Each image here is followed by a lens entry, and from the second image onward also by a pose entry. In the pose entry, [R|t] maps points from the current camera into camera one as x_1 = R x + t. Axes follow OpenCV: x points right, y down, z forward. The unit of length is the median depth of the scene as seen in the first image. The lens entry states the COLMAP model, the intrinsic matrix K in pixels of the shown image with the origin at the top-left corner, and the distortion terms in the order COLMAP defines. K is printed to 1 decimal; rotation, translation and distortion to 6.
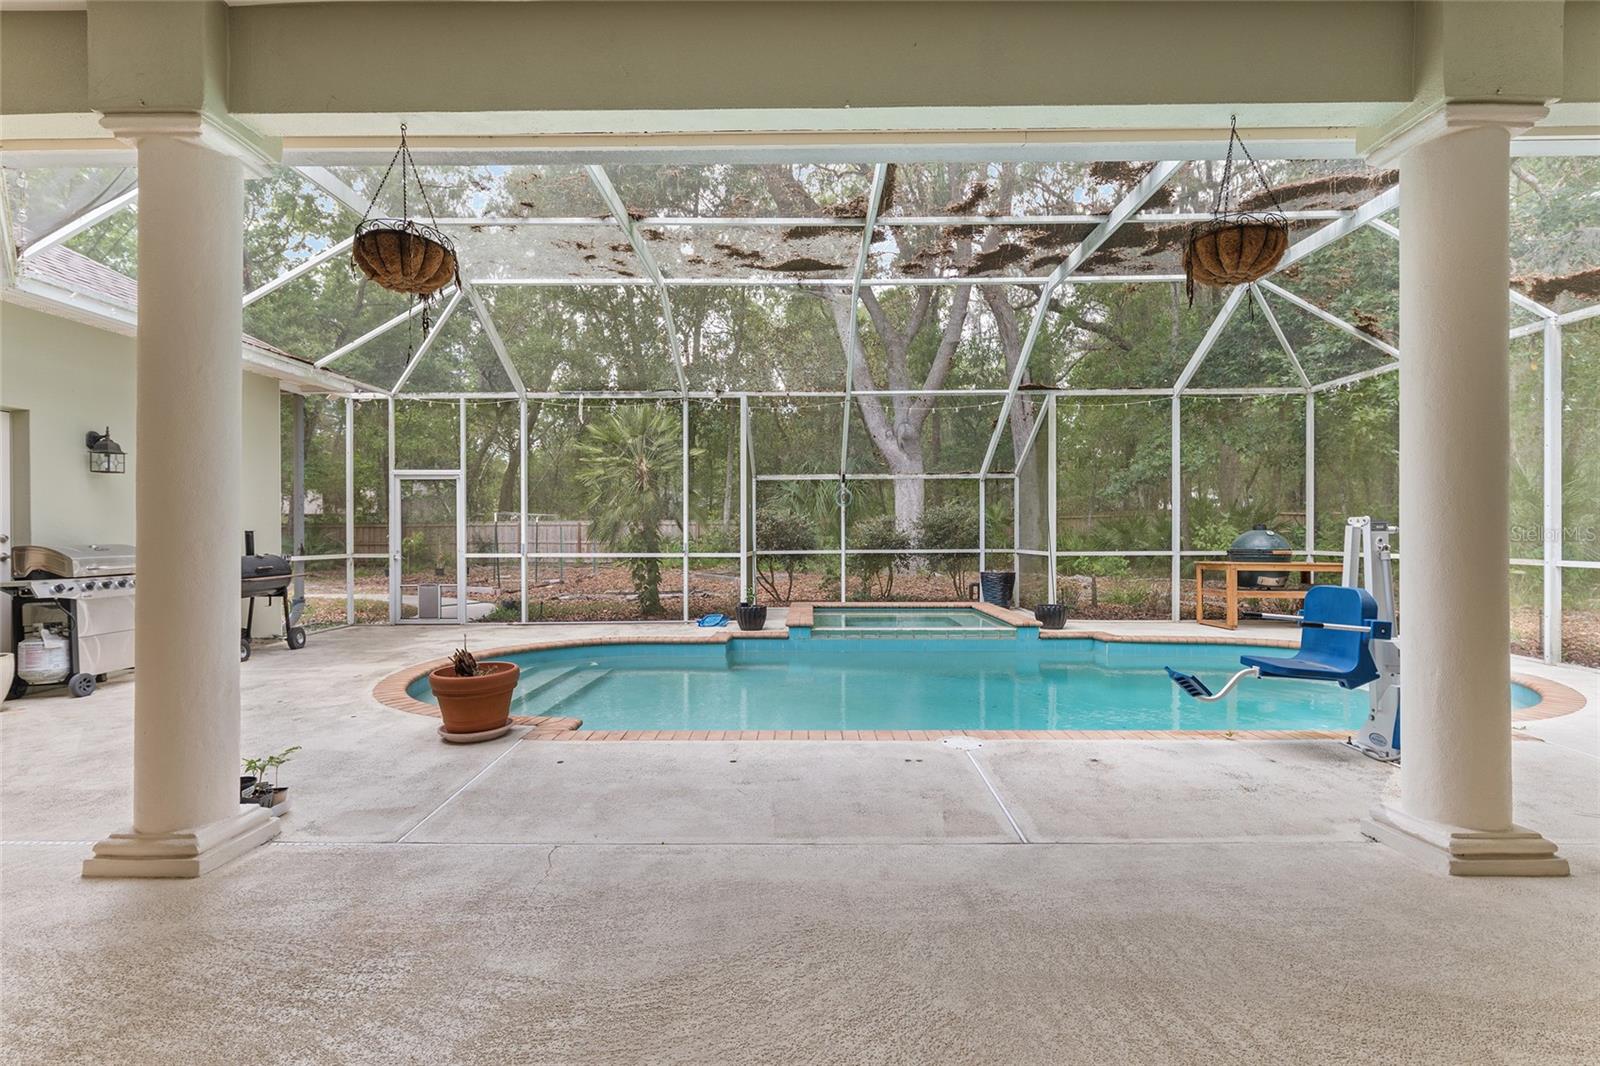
lens RADIAL K [[733.9, 0, 803.0], [0, 733.9, 531.9], [0, 0, 1]] dist [-0.000785, -0.000970]
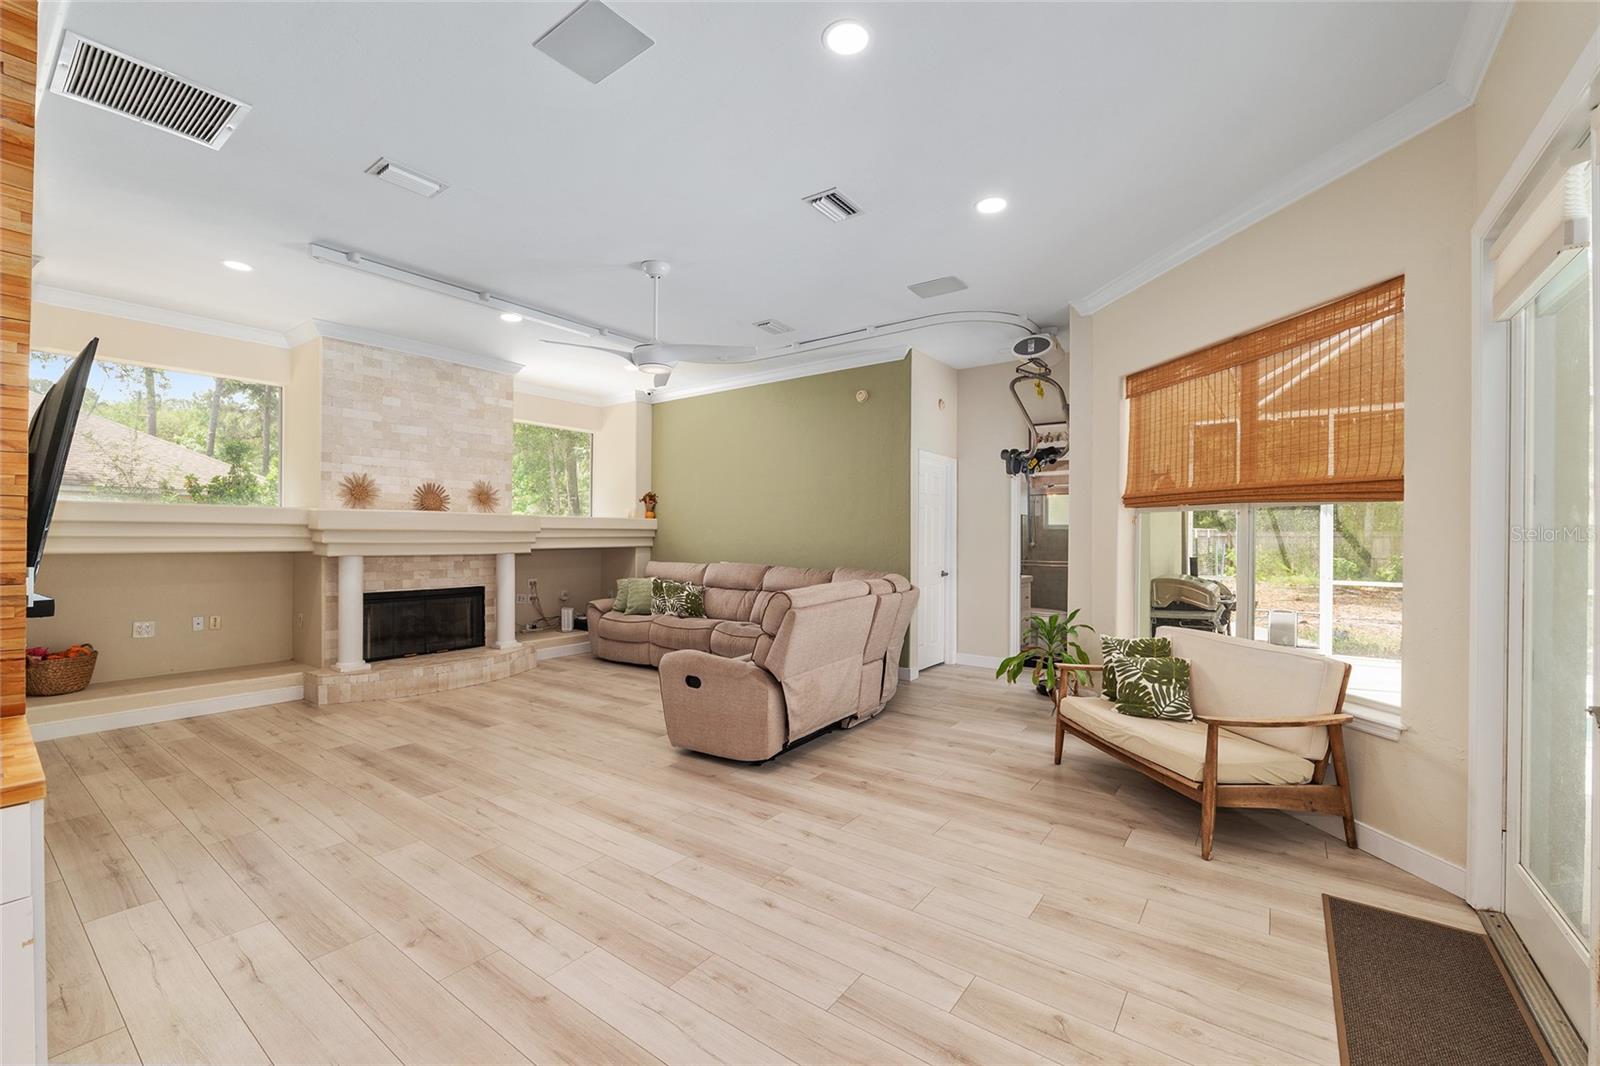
lens RADIAL K [[666.2, 0, 800.1], [0, 666.2, 533.1], [0, 0, 1]] dist [-0.013557, 0.000878]
pose [[0.803425, 0.014551, -0.595228, -0.516051], [-0.015724, 0.999871, 0.003219, -0.017945], [0.595198, 0.006773, 0.803550, -0.116255]]
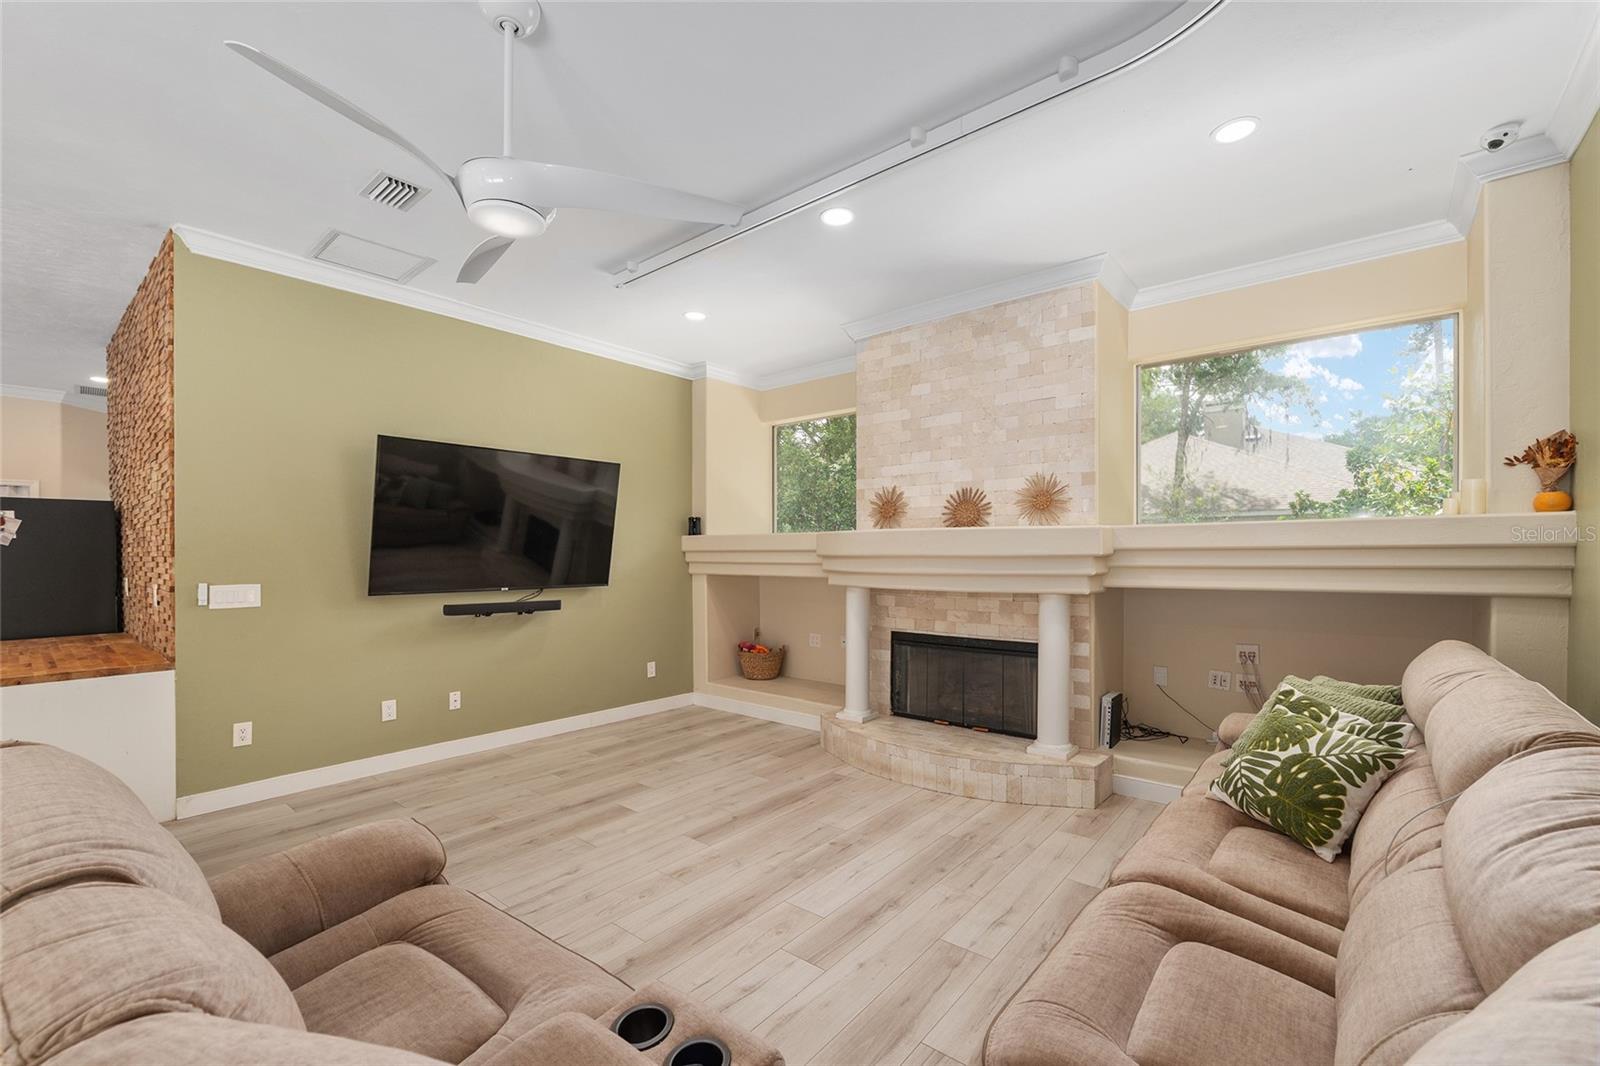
lens RADIAL K [[666.2, 0, 782.3], [0, 666.2, 554.0], [0, 0, 1]] dist [-0.013557, 0.000878]
pose [[-0.650265, 0.015757, -0.759544, -0.802043], [0.011292, 0.999875, 0.011075, -0.020150], [0.759624, -0.001375, -0.650361, 0.482931]]
